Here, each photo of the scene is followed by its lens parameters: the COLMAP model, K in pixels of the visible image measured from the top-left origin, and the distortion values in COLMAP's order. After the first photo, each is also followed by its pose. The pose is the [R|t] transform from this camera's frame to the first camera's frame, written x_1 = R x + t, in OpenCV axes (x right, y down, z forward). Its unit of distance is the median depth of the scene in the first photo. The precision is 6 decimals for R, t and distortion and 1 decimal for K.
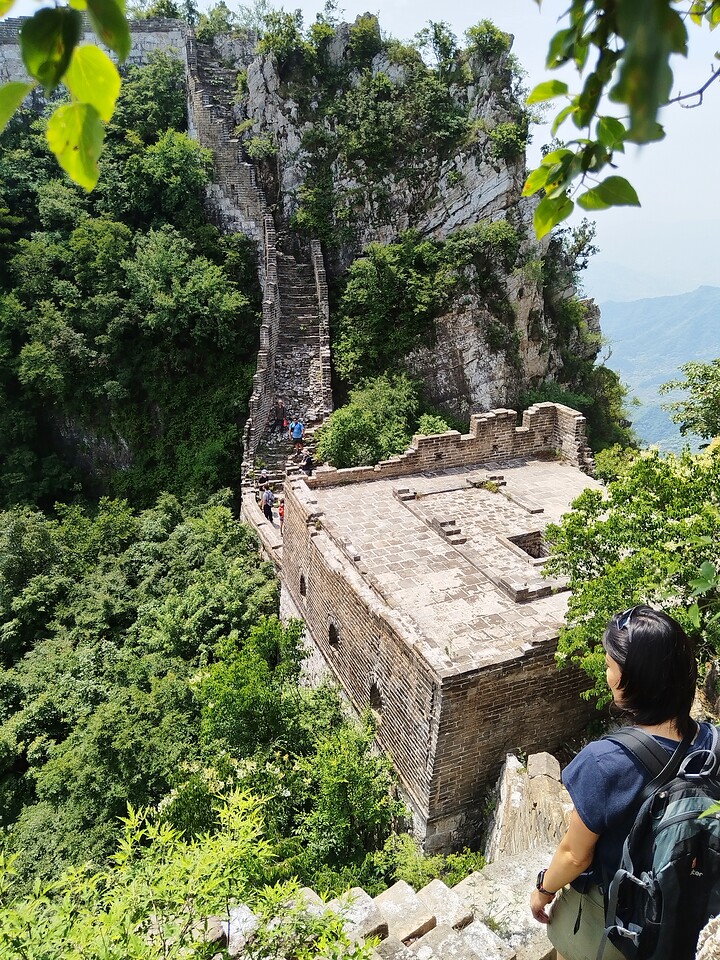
lens RADIAL K [[745.3, 0, 360.0], [0, 745.3, 480.0], [0, 0, 1]] dist [0.007563, -0.000577]
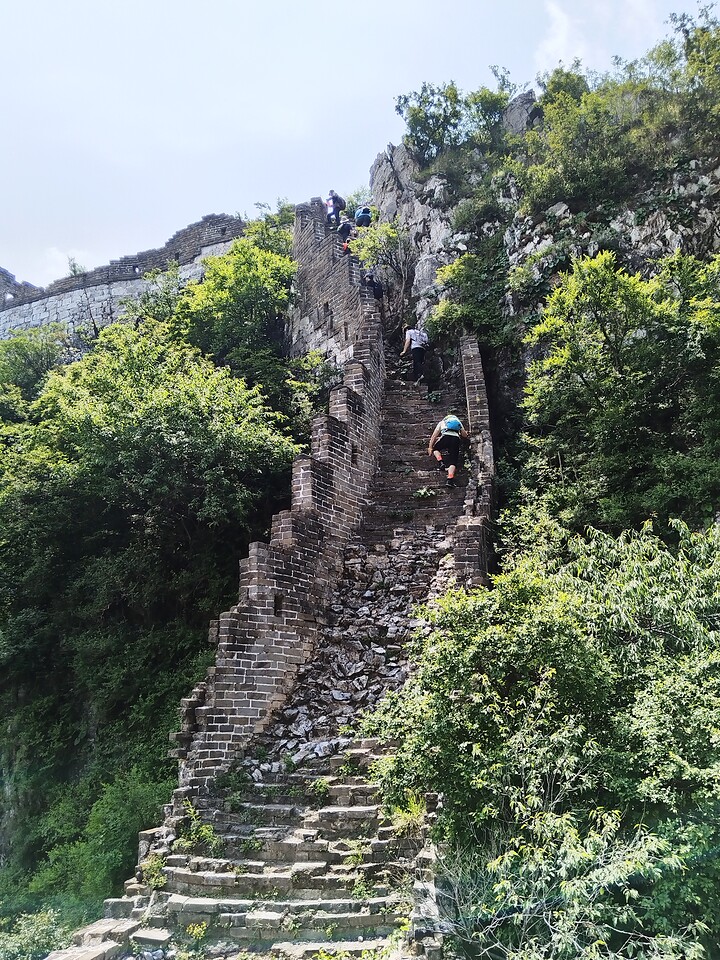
lens RADIAL K [[745.3, 0, 360.0], [0, 745.3, 480.0], [0, 0, 1]] dist [0.007563, -0.000577]
pose [[0.918867, -0.135093, -0.370721, 0.038766], [-0.110656, 0.813627, -0.570760, 0.022191], [0.378734, 0.565475, 0.732666, 0.681440]]
